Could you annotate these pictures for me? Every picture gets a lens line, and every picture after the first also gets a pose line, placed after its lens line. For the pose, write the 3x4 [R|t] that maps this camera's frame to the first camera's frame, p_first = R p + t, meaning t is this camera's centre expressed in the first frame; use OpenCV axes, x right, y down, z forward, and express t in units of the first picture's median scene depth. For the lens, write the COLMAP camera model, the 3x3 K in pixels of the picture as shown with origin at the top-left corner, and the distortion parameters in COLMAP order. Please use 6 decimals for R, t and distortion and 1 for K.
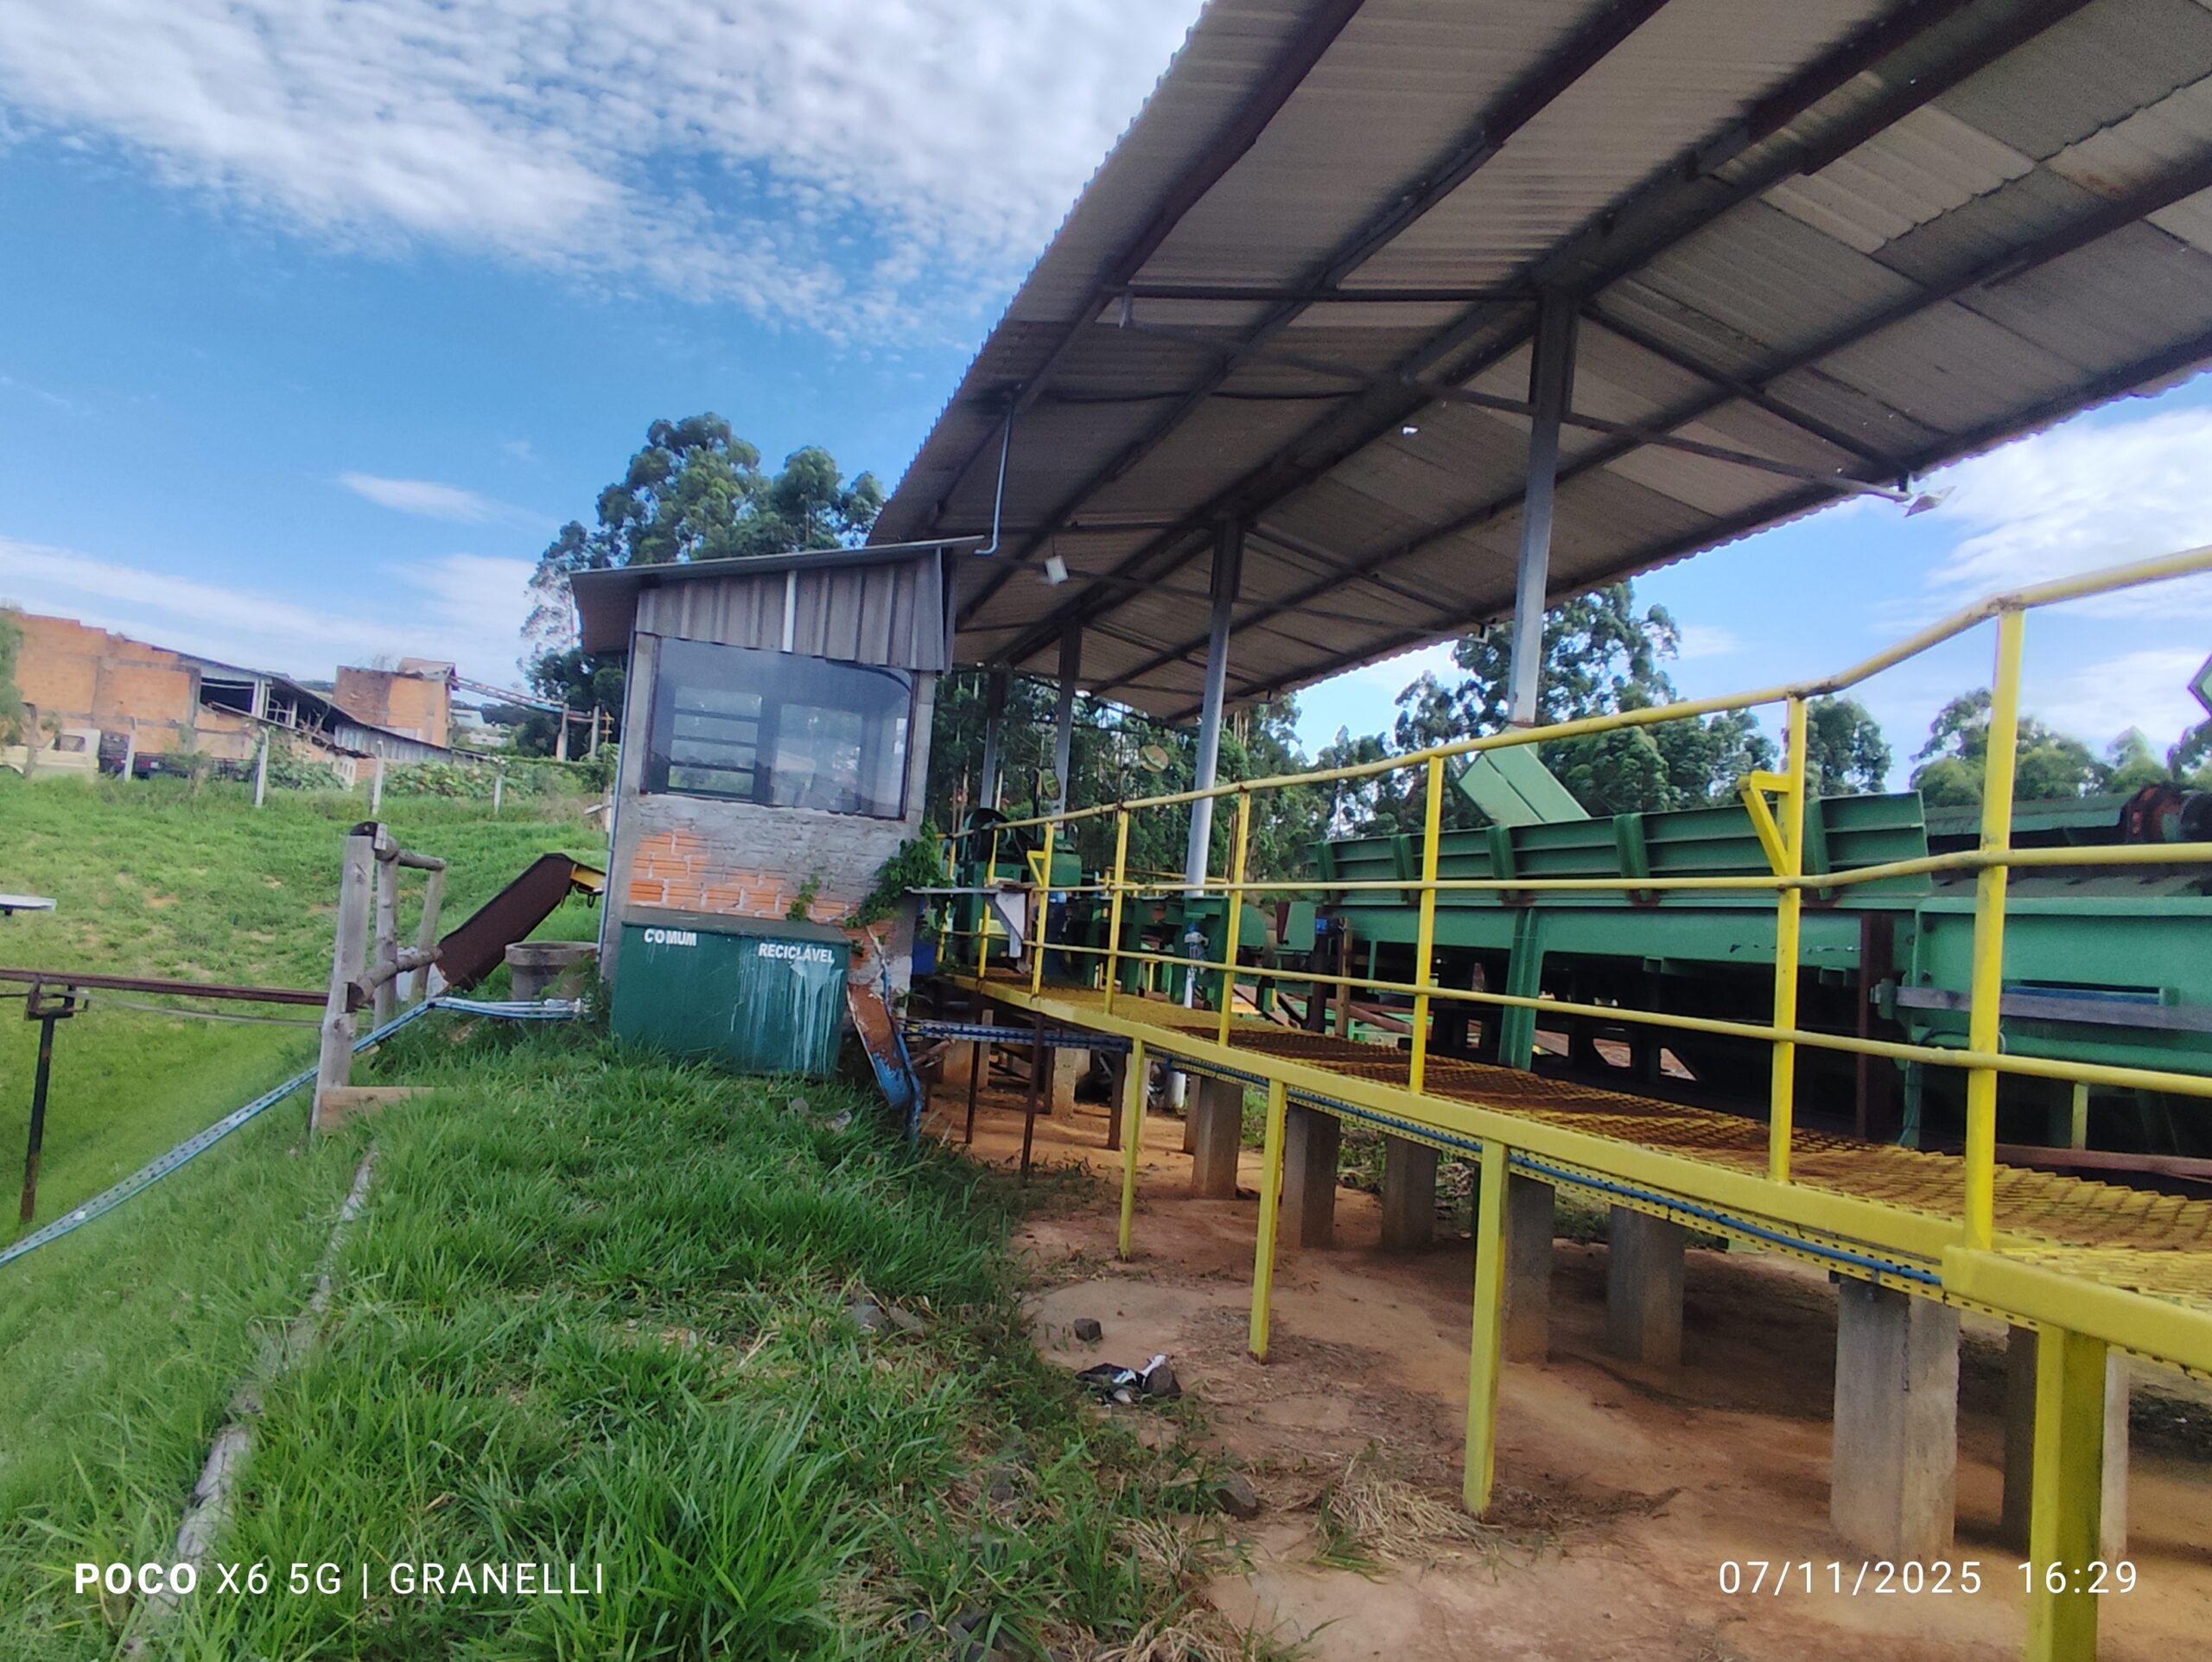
lens RADIAL K [[1512.2, 0, 1106.0], [0, 1512.2, 831.0], [0, 0, 1]] dist [0.080619, -0.084977]
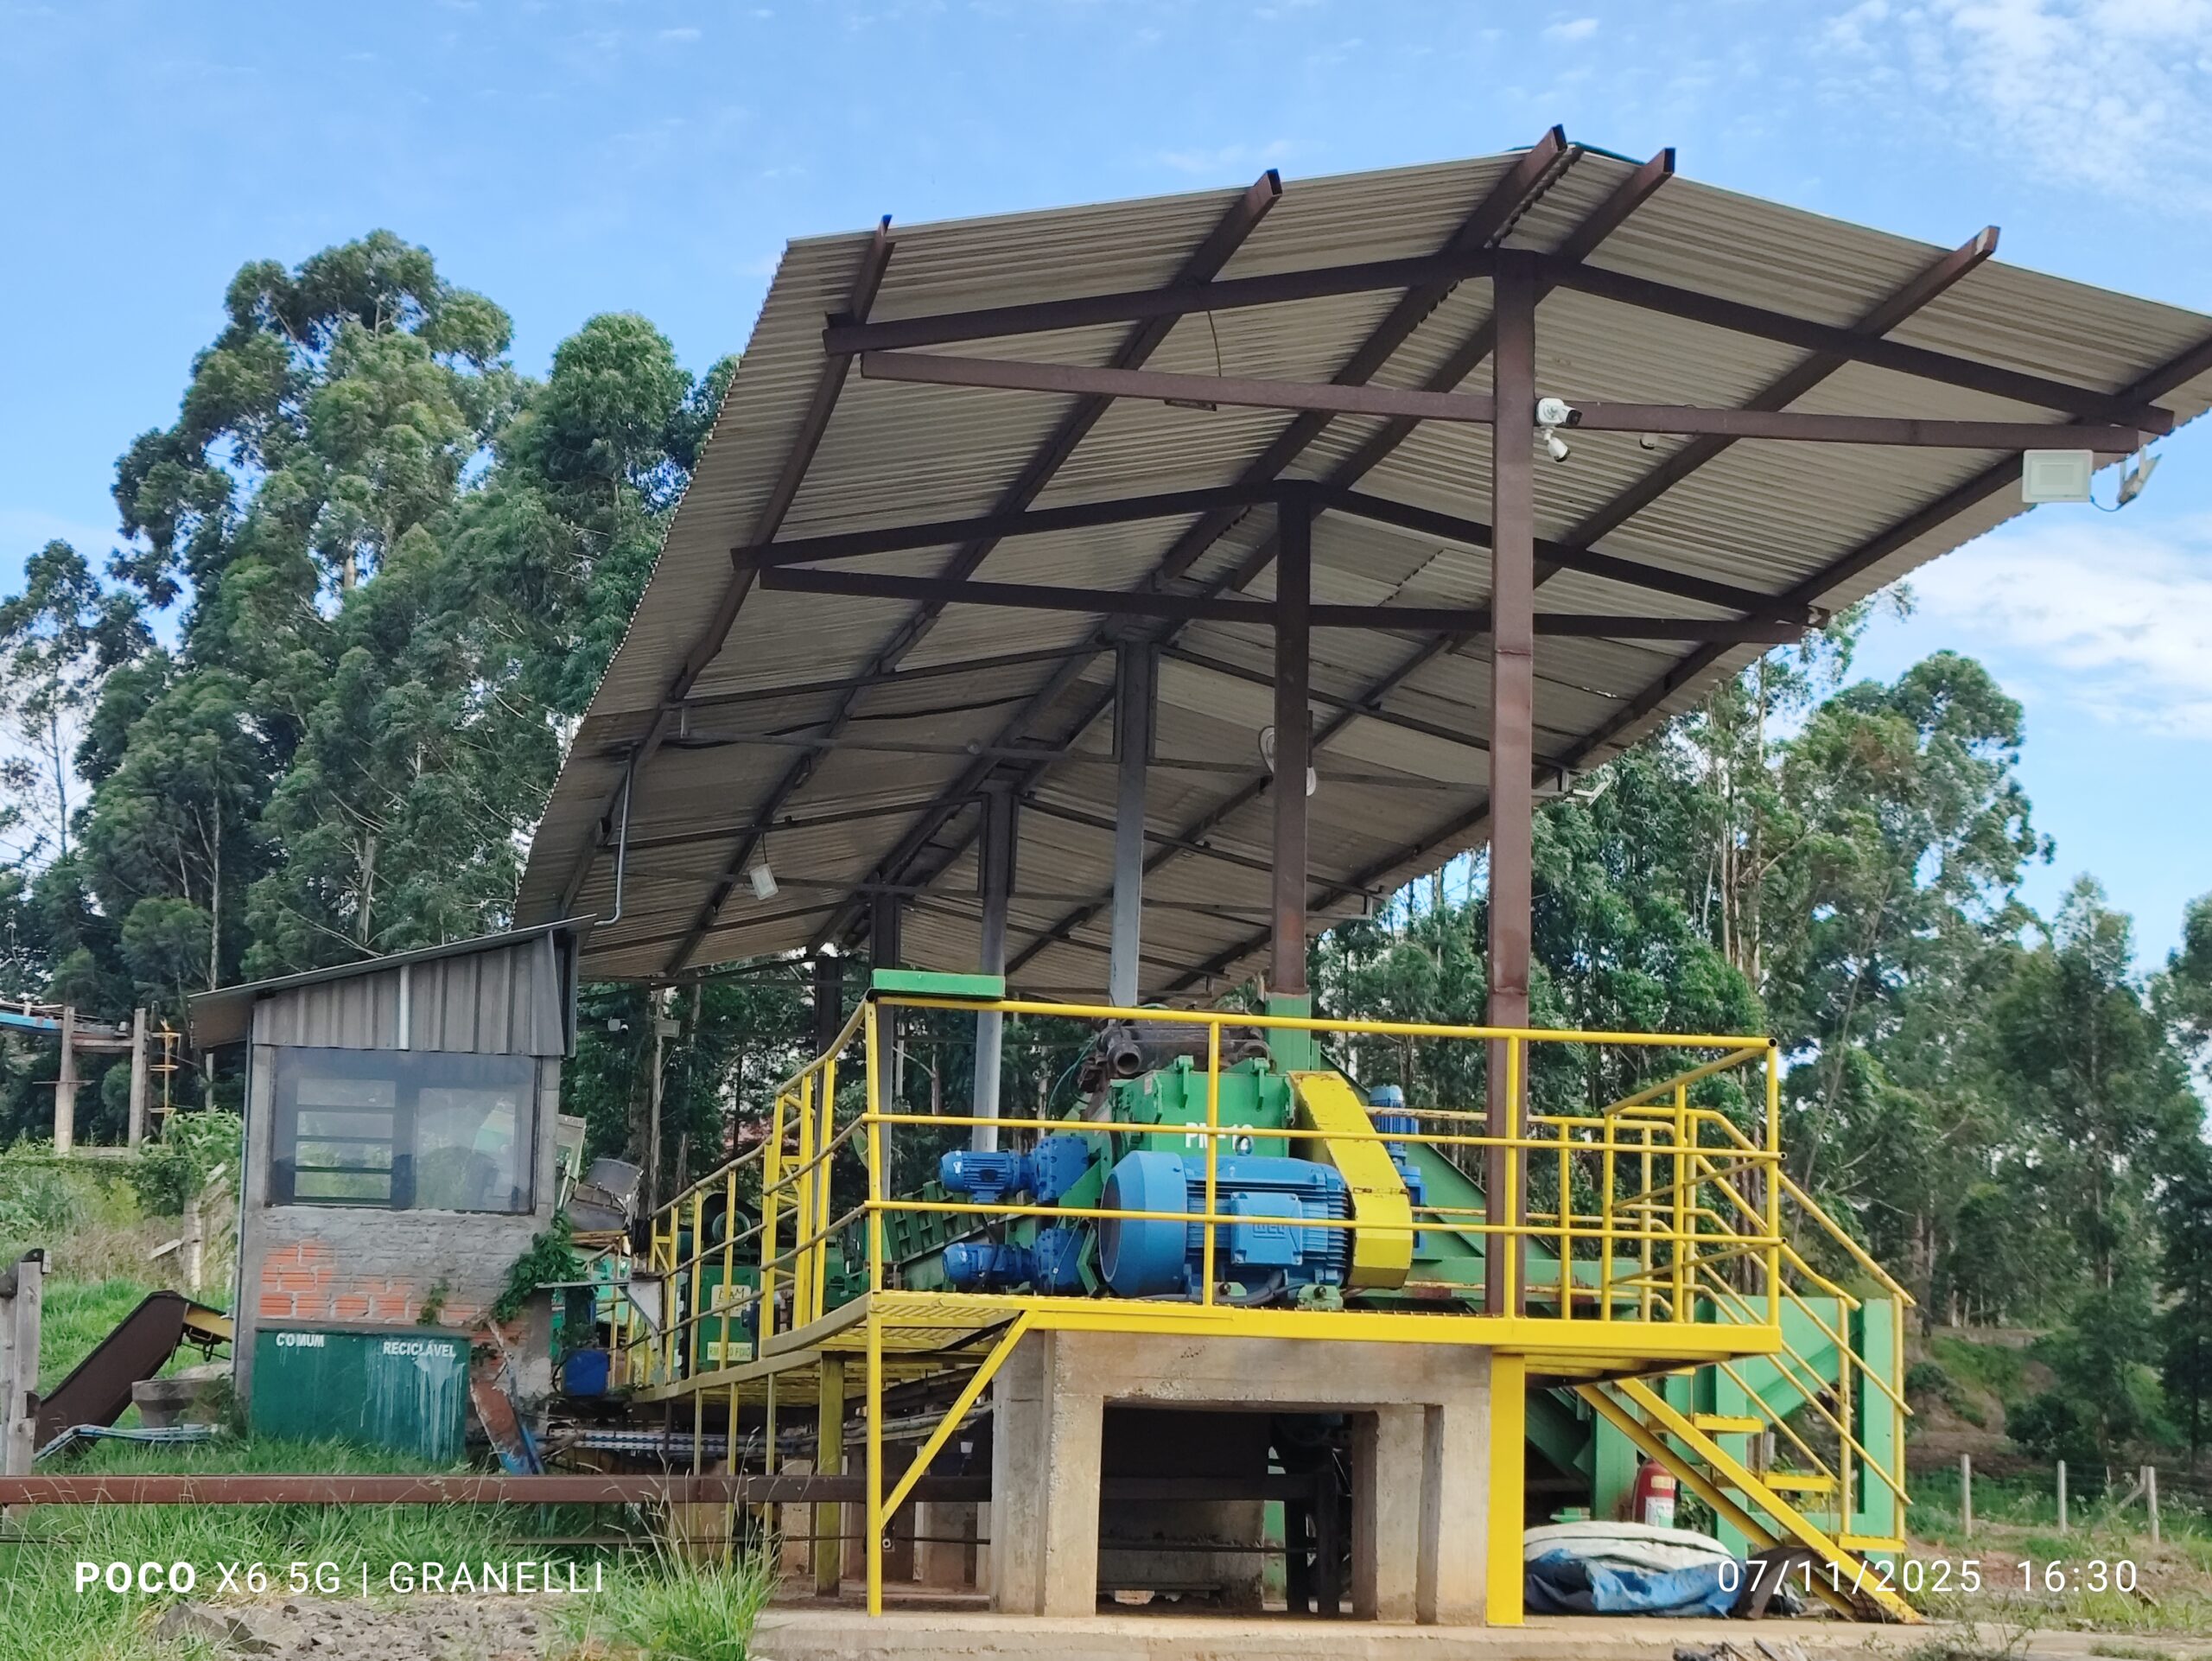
lens RADIAL K [[4505.5, 0, 1106.0], [0, 4505.5, 830.5], [0, 0, 1]] dist [0.030783, 0.215053]
pose [[0.991301, -0.080261, -0.104308, 0.538718], [0.070262, 0.992875, -0.096239, 0.051466], [0.111289, 0.088073, 0.989878, -1.789030]]
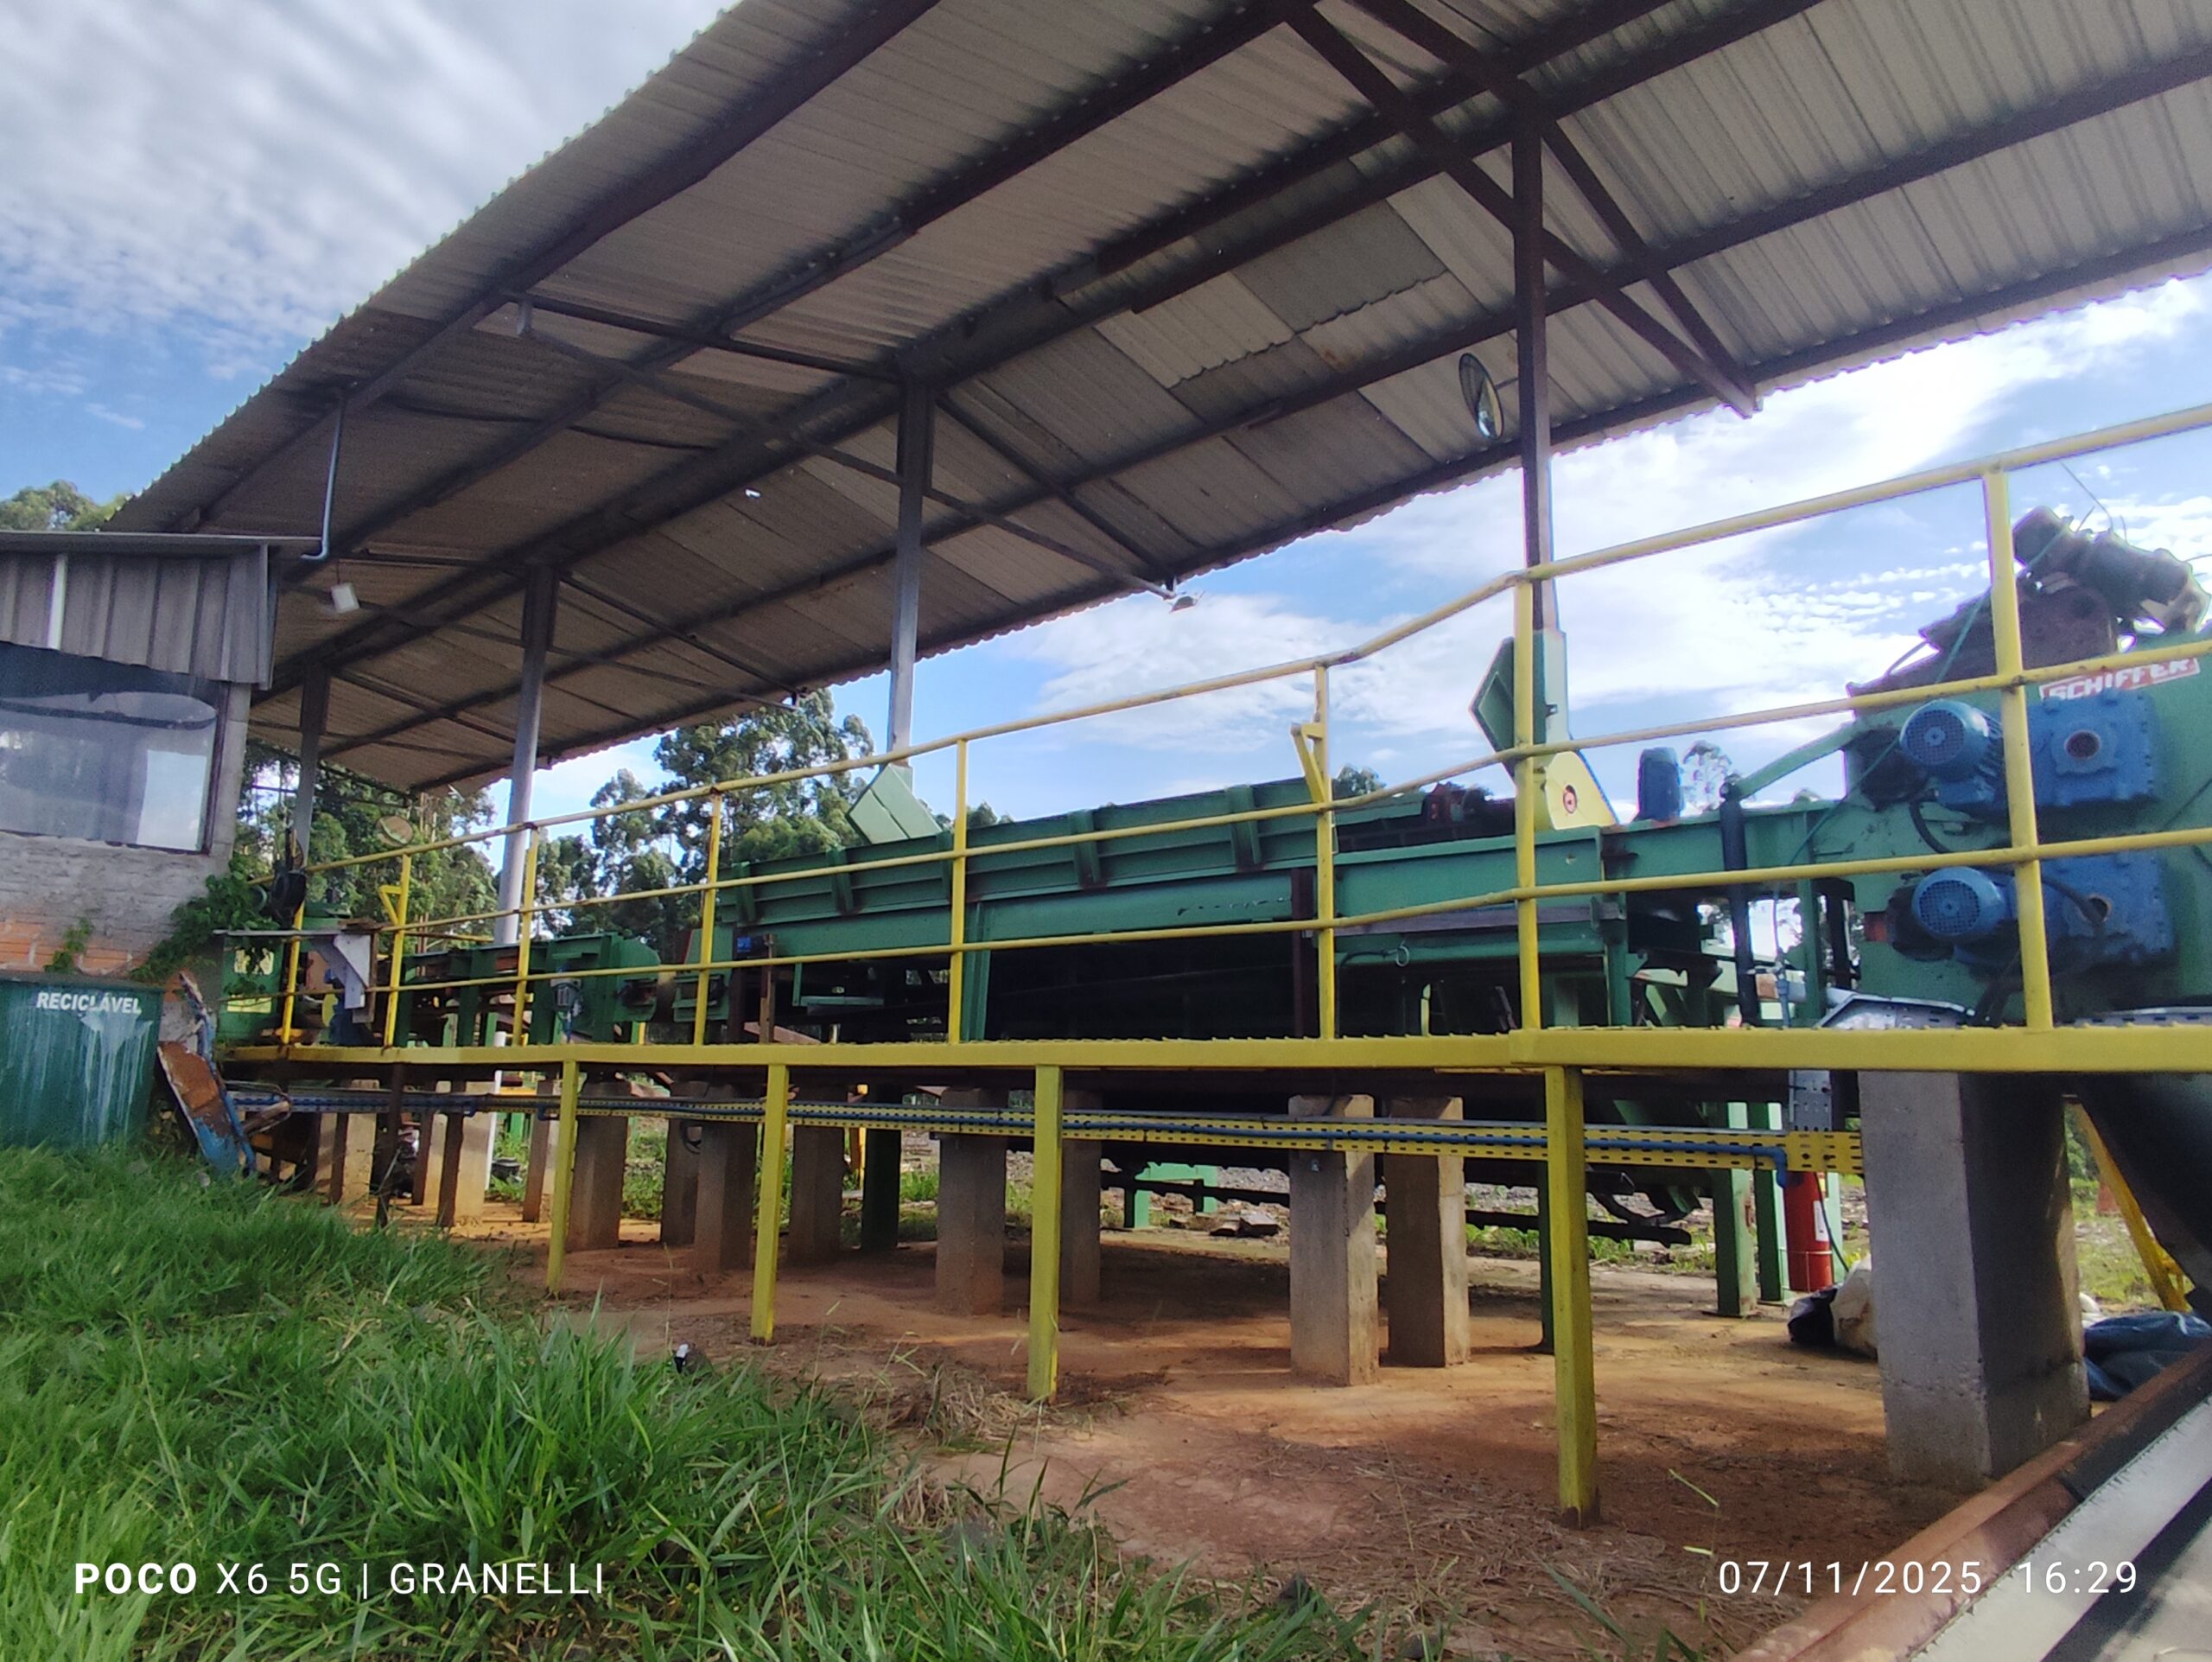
lens RADIAL K [[1512.2, 0, 1106.0], [0, 1512.2, 831.0], [0, 0, 1]] dist [0.080619, -0.084977]
pose [[0.870228, 0.012203, 0.492498, -0.120756], [0.021422, 0.997810, -0.062574, 0.045214], [-0.492183, 0.065004, 0.868061, -0.006748]]
